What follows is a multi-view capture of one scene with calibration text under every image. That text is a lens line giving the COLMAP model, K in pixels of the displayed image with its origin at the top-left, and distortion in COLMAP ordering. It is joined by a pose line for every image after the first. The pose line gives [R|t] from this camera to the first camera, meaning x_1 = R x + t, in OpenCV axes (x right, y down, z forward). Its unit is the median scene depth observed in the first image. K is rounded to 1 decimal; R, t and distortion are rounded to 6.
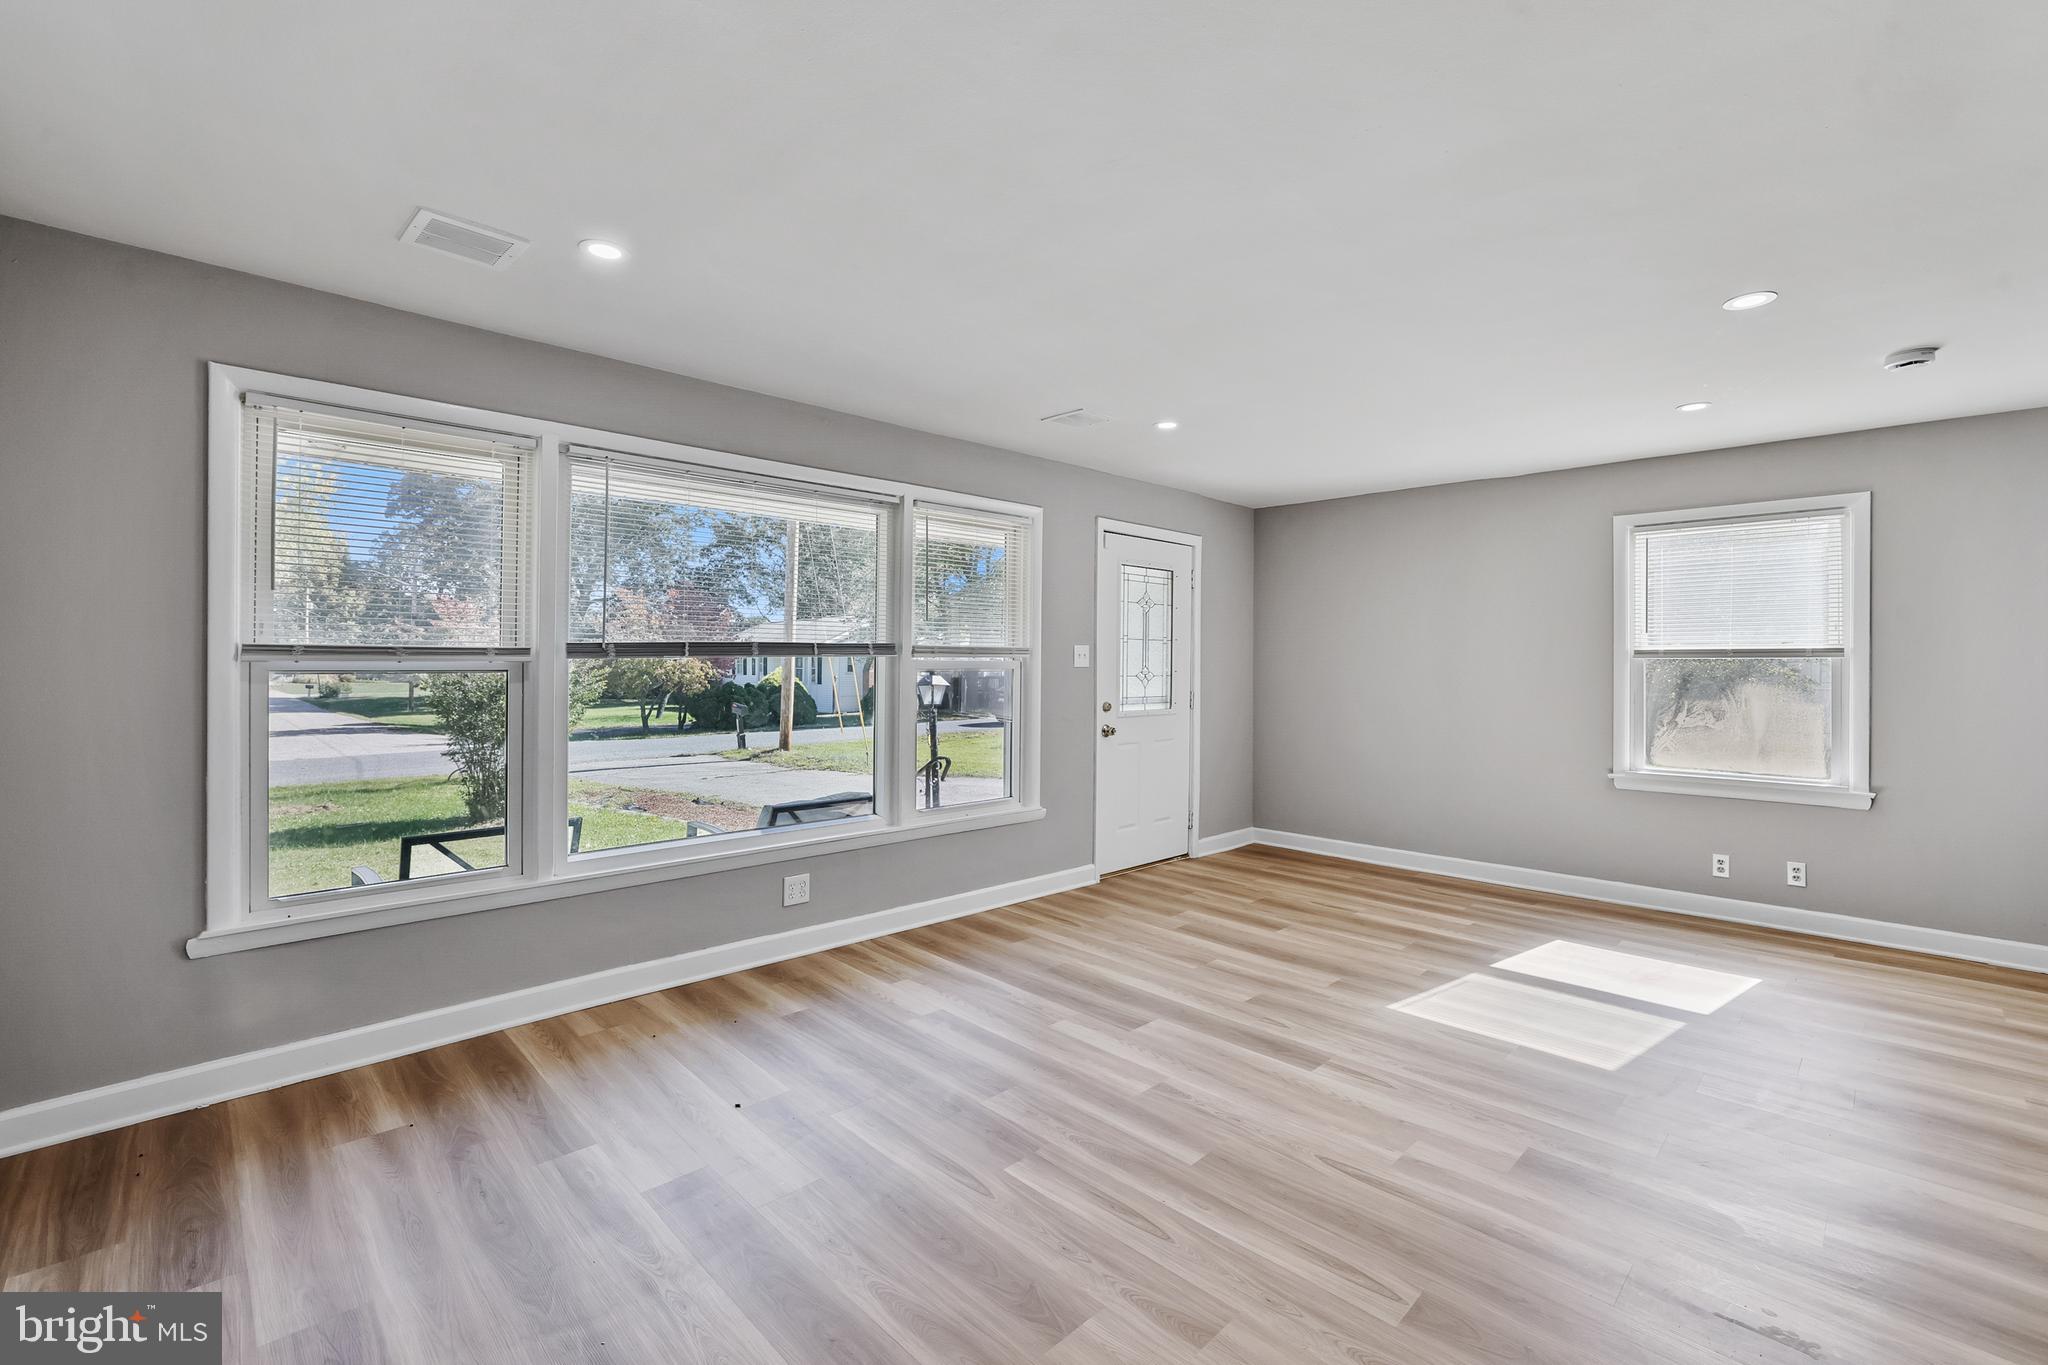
lens RADIAL K [[894.3, 0, 1017.6], [0, 894.3, 668.6], [0, 0, 1]] dist [-0.023823, 0.002779]
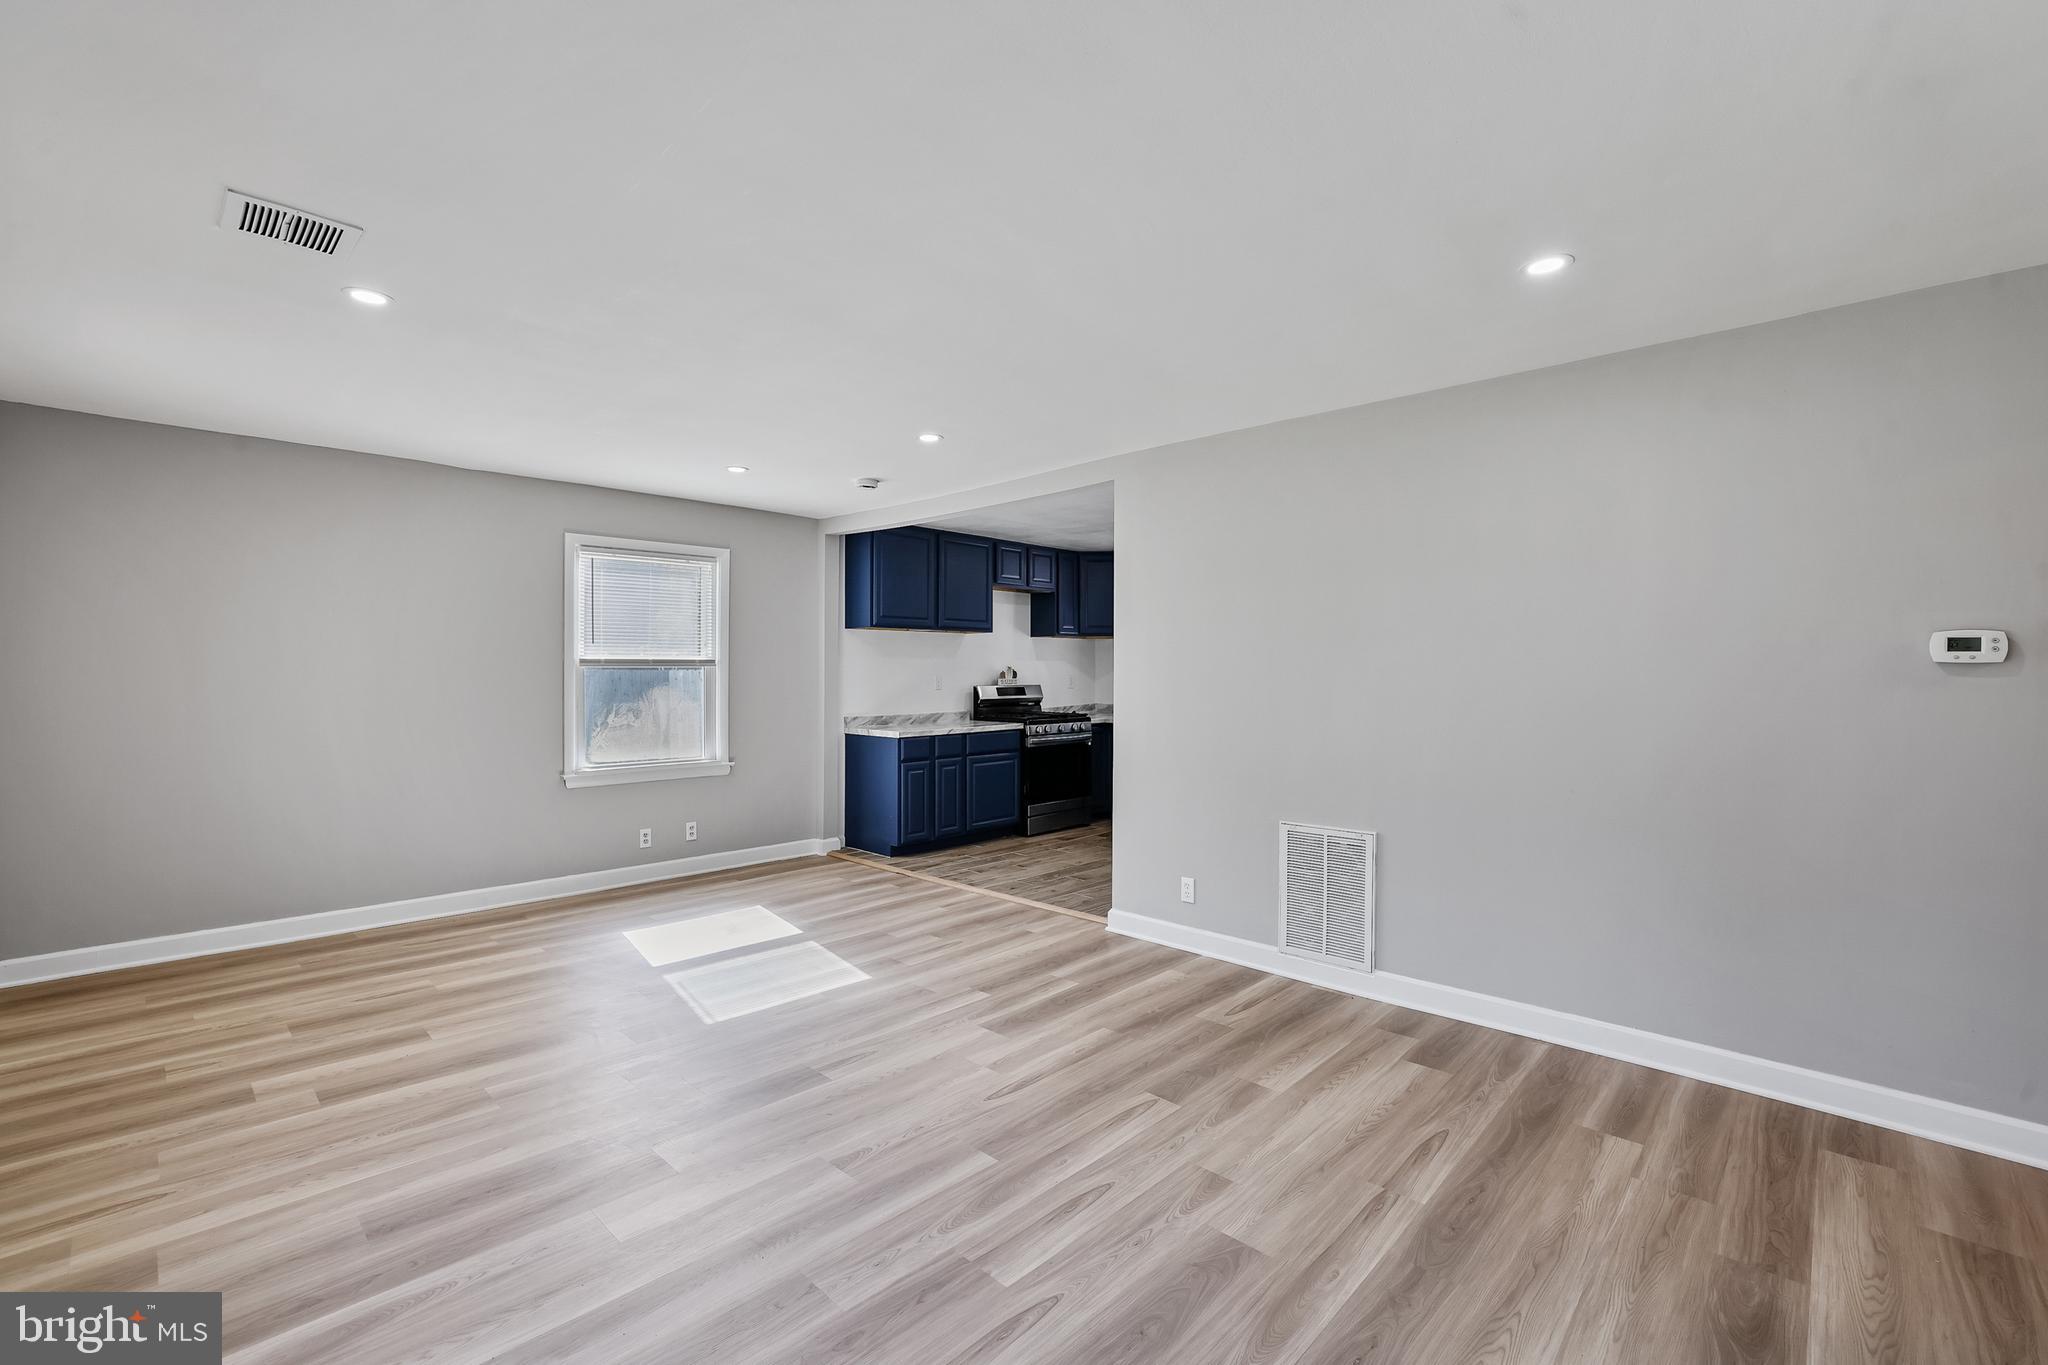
lens RADIAL K [[894.3, 0, 1016.4], [0, 894.3, 688.1], [0, 0, 1]] dist [-0.023823, 0.002779]
pose [[-0.039419, -0.022493, 0.998970, -0.483180], [0.000815, 0.999746, 0.022543, -0.010595], [-0.999222, 0.001703, -0.039390, 0.590767]]
